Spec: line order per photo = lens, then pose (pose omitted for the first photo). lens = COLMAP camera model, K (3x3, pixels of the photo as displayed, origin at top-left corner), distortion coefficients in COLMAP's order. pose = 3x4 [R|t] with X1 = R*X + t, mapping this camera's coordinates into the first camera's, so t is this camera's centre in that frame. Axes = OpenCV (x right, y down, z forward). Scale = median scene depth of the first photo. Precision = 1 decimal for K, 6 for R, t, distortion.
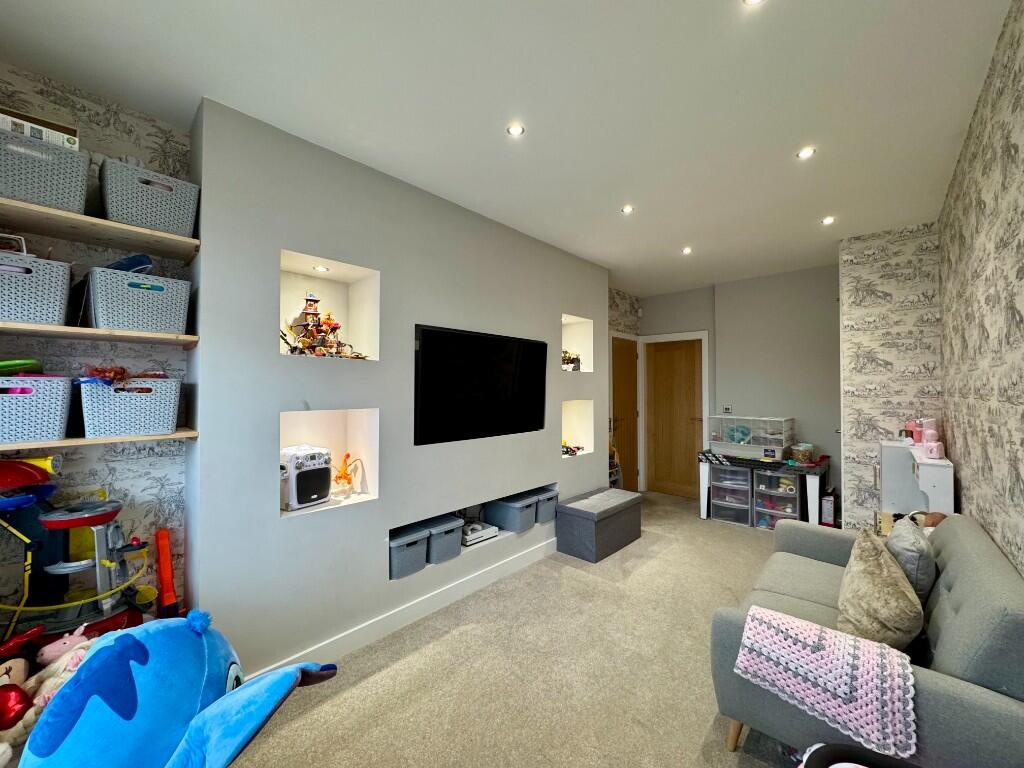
lens RADIAL K [[407.7, 0, 506.3], [0, 407.7, 388.4], [0, 0, 1]] dist [-0.000672, -0.000381]
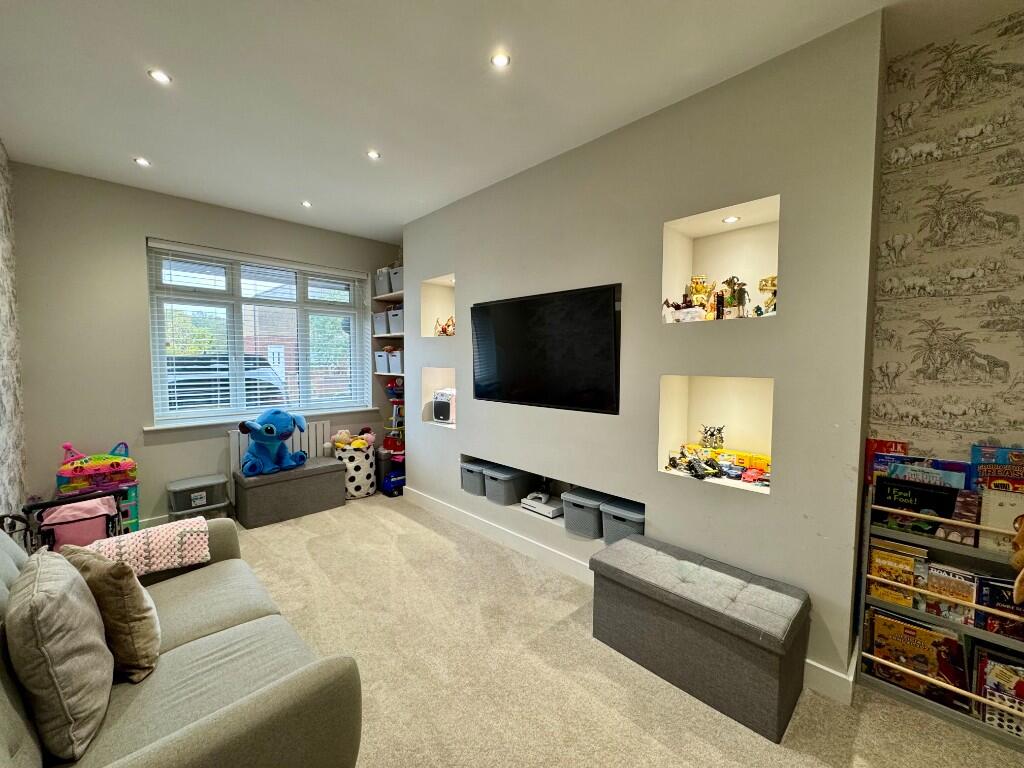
lens RADIAL K [[407.7, 0, 505.7], [0, 407.7, 380.7], [0, 0, 1]] dist [-0.000672, -0.000381]
pose [[-0.043778, 0.062674, -0.997073, 1.009205], [0.005624, 0.998030, 0.062487, 0.003523], [0.999025, -0.002872, -0.044044, 1.107565]]
